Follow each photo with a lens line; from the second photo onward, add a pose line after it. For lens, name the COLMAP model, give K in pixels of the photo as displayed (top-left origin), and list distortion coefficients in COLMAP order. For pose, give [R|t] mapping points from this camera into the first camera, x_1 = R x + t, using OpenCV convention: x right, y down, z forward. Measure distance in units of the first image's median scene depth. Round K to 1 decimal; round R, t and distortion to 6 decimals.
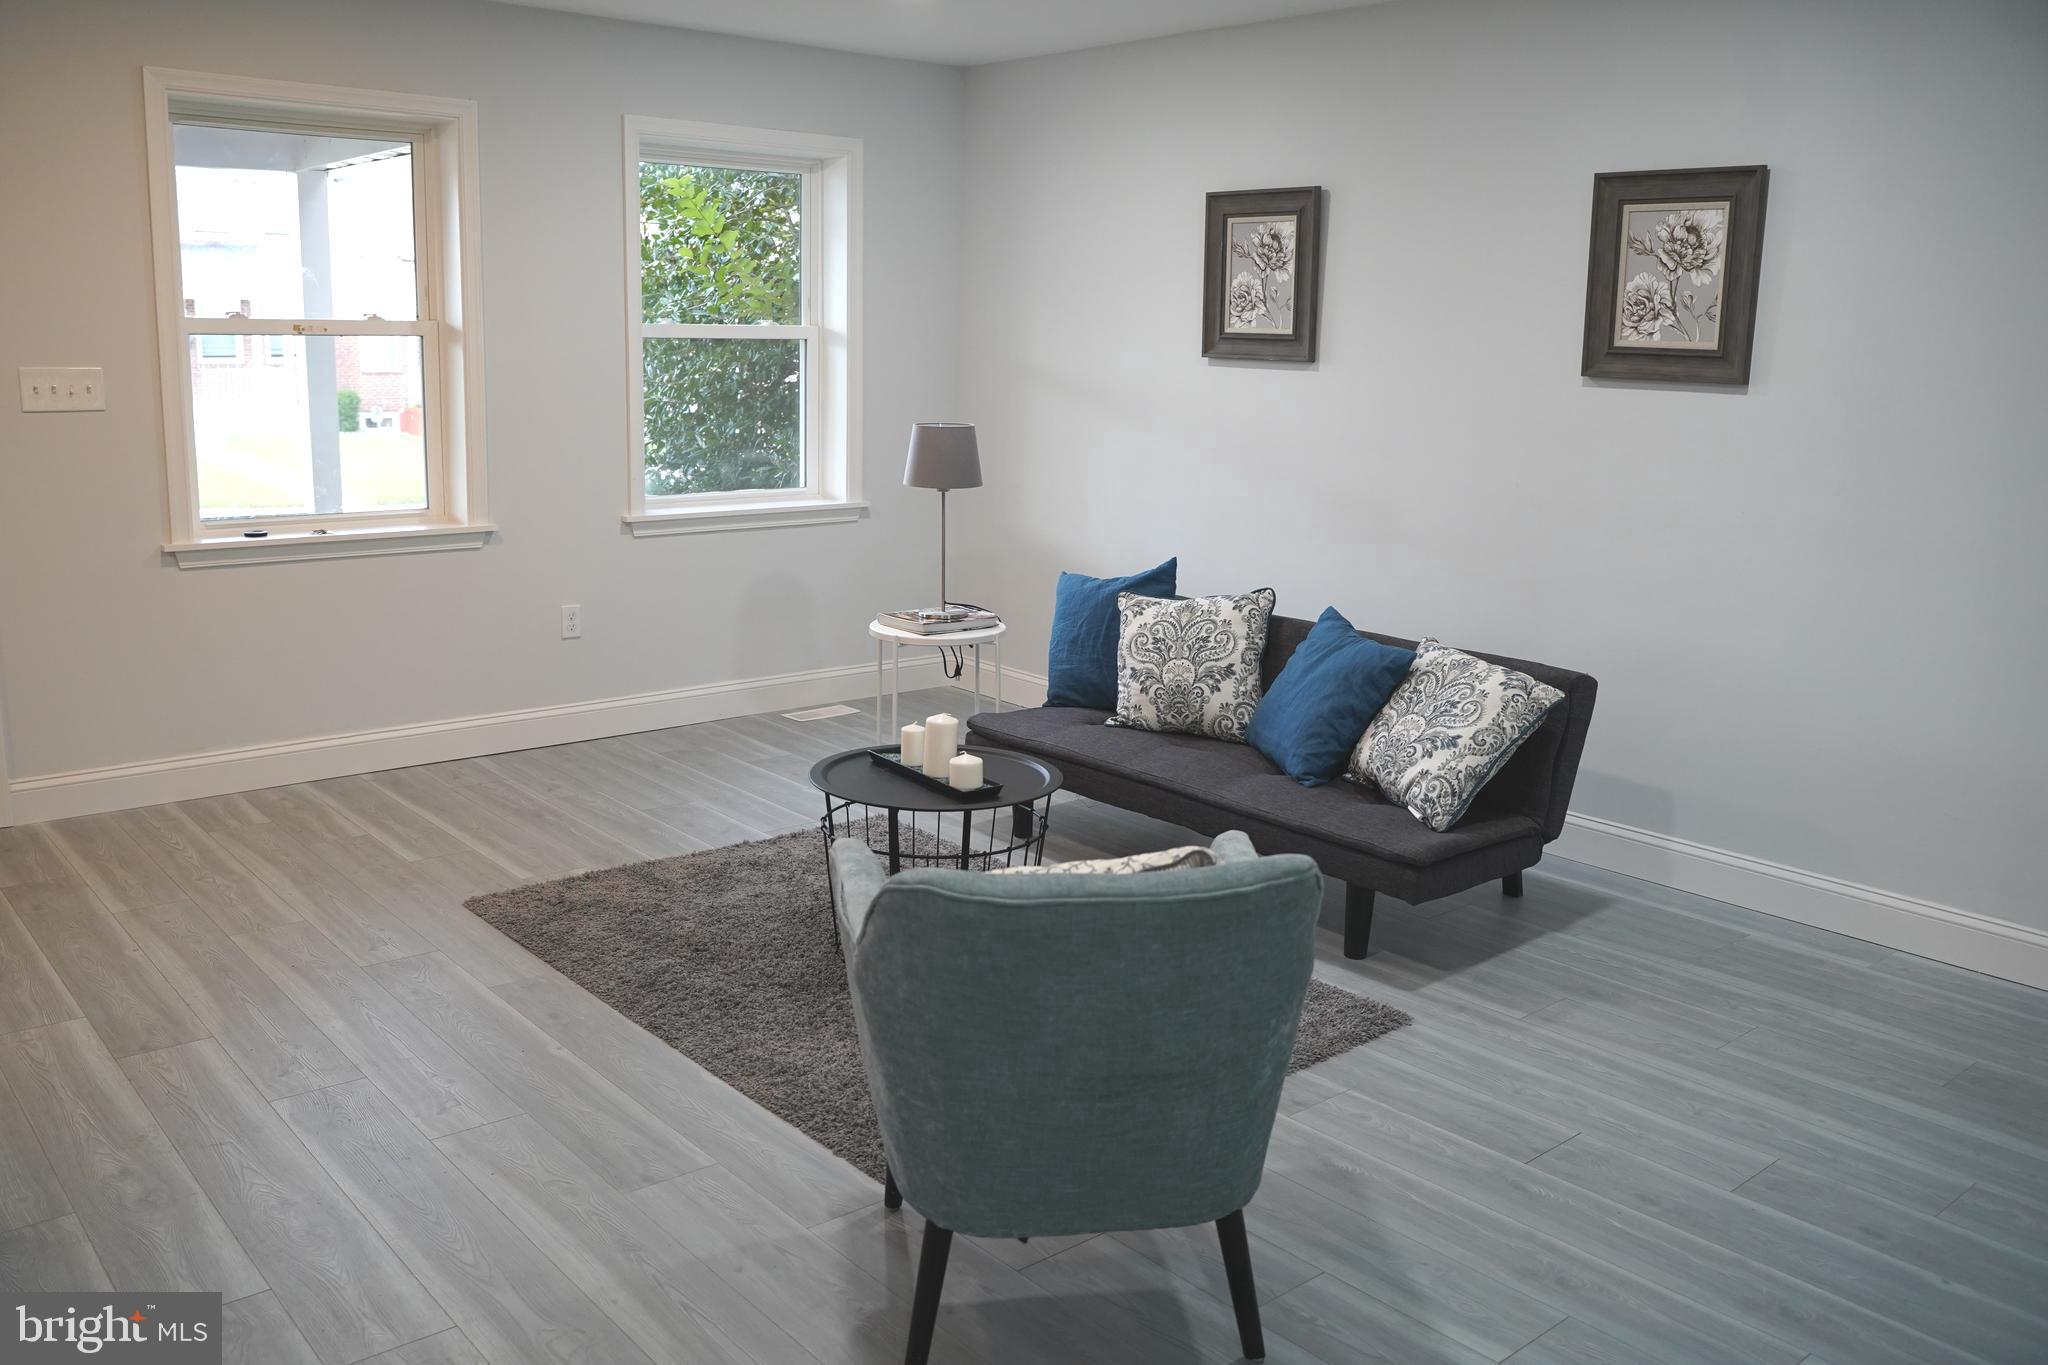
lens RADIAL K [[1662.2, 0, 1012.9], [0, 1662.2, 676.6], [0, 0, 1]] dist [-0.114851, 0.095888]
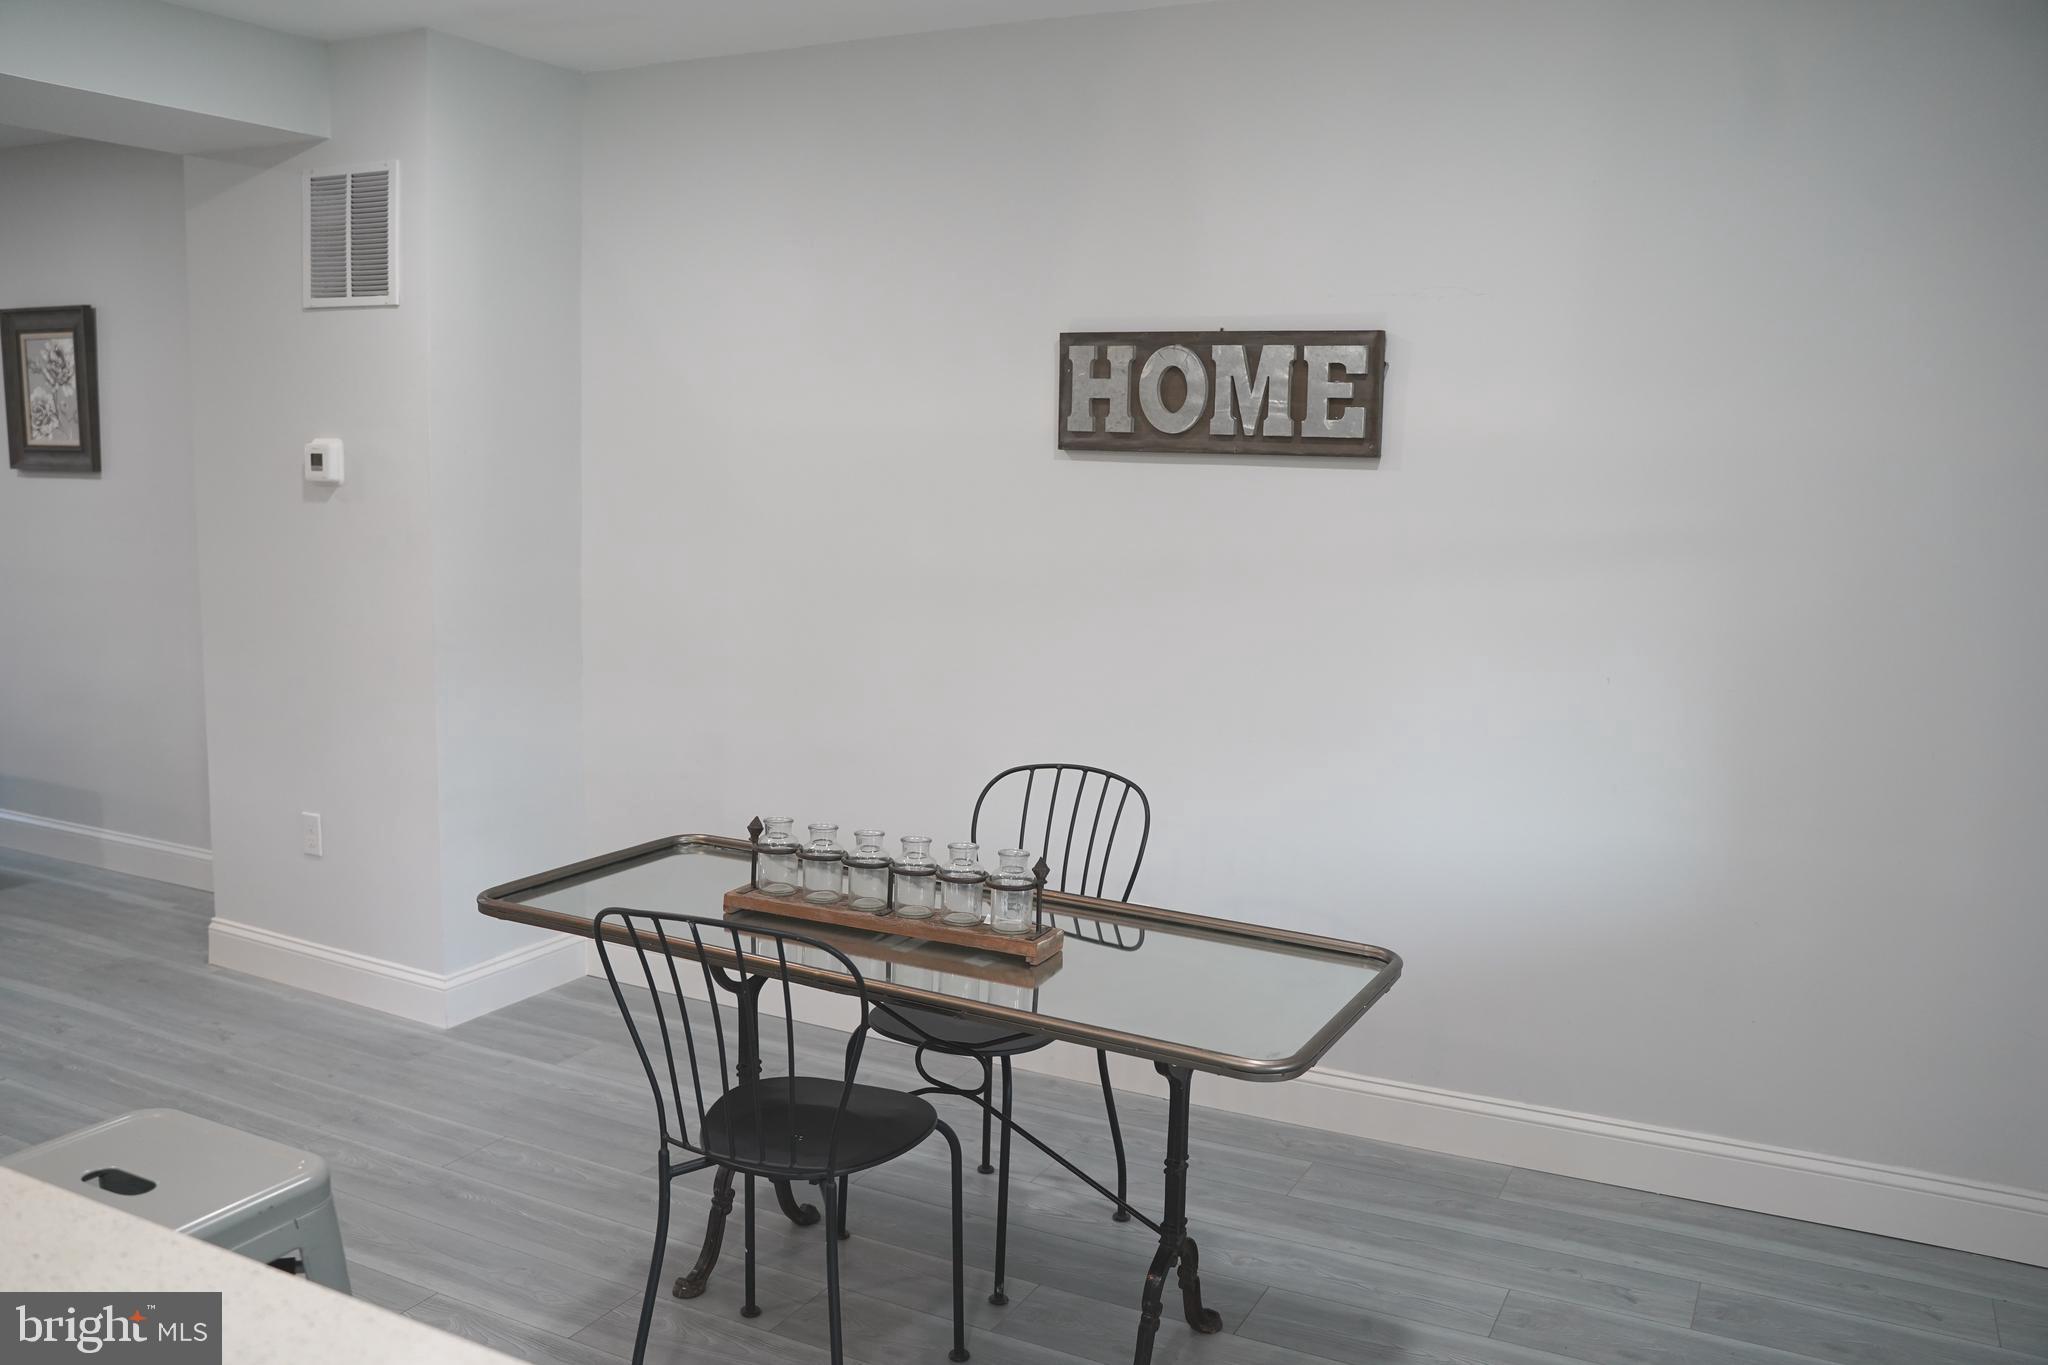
lens RADIAL K [[1658.7, 0, 1020.9], [0, 1658.7, 674.8], [0, 0, 1]] dist [-0.115964, 0.095286]
pose [[0.922977, -0.051875, 0.381343, 0.582090], [0.077340, 0.995661, -0.051747, 0.097445], [-0.377004, 0.077255, 0.922984, -0.418591]]
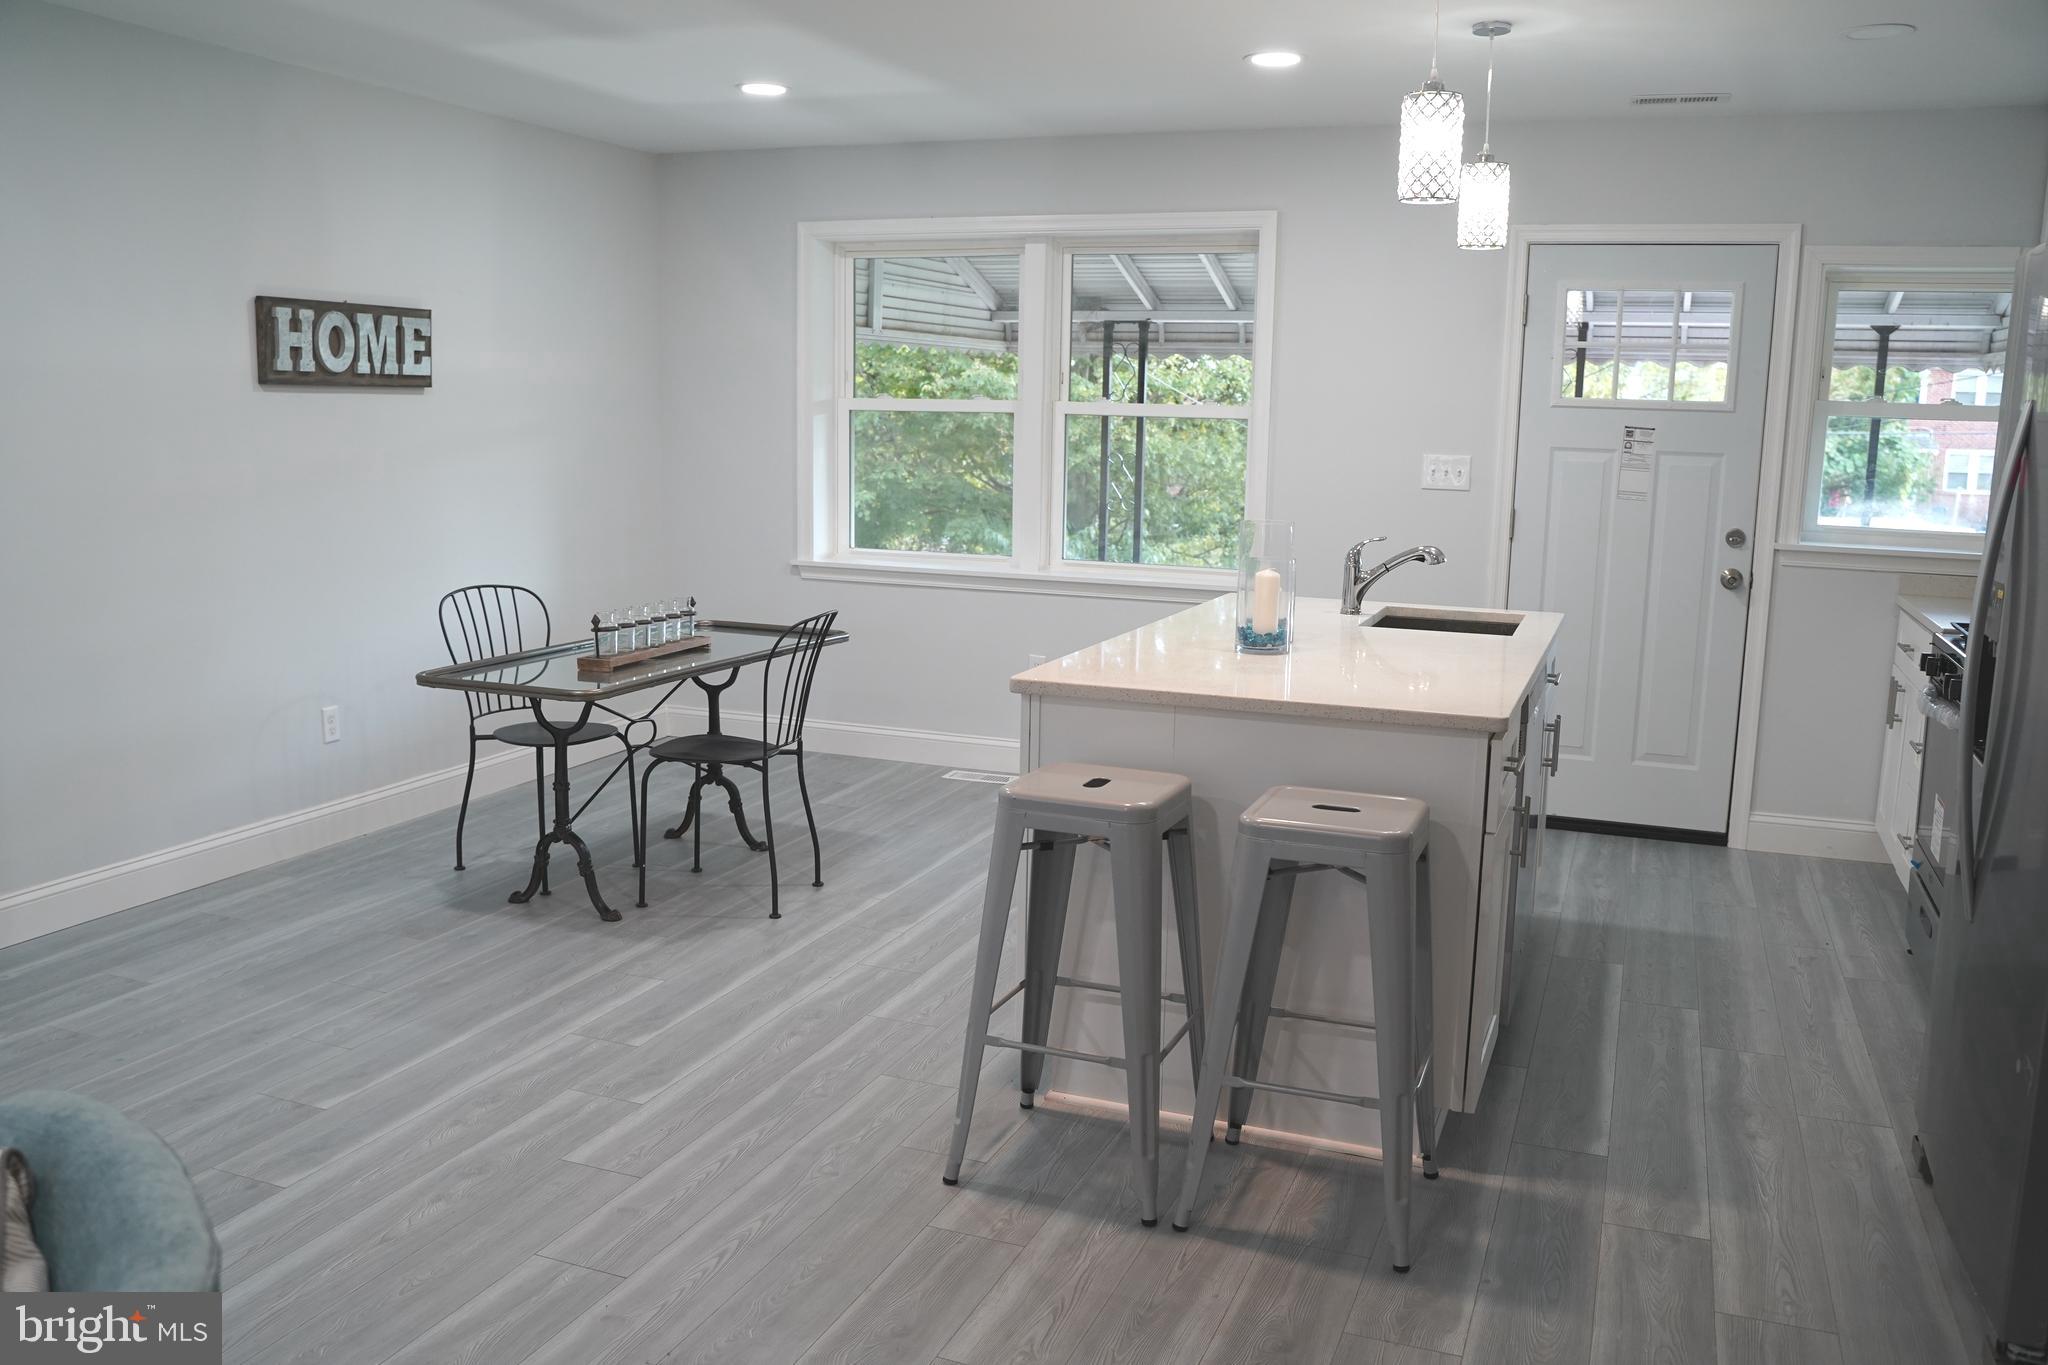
lens RADIAL K [[1662.2, 0, 1012.9], [0, 1662.2, 676.6], [0, 0, 1]] dist [-0.114851, 0.095888]
pose [[-0.470749, -0.173138, 0.865112, -0.284017], [0.149679, 0.950668, 0.271709, -0.090988], [-0.869478, 0.257396, -0.421611, 0.405904]]
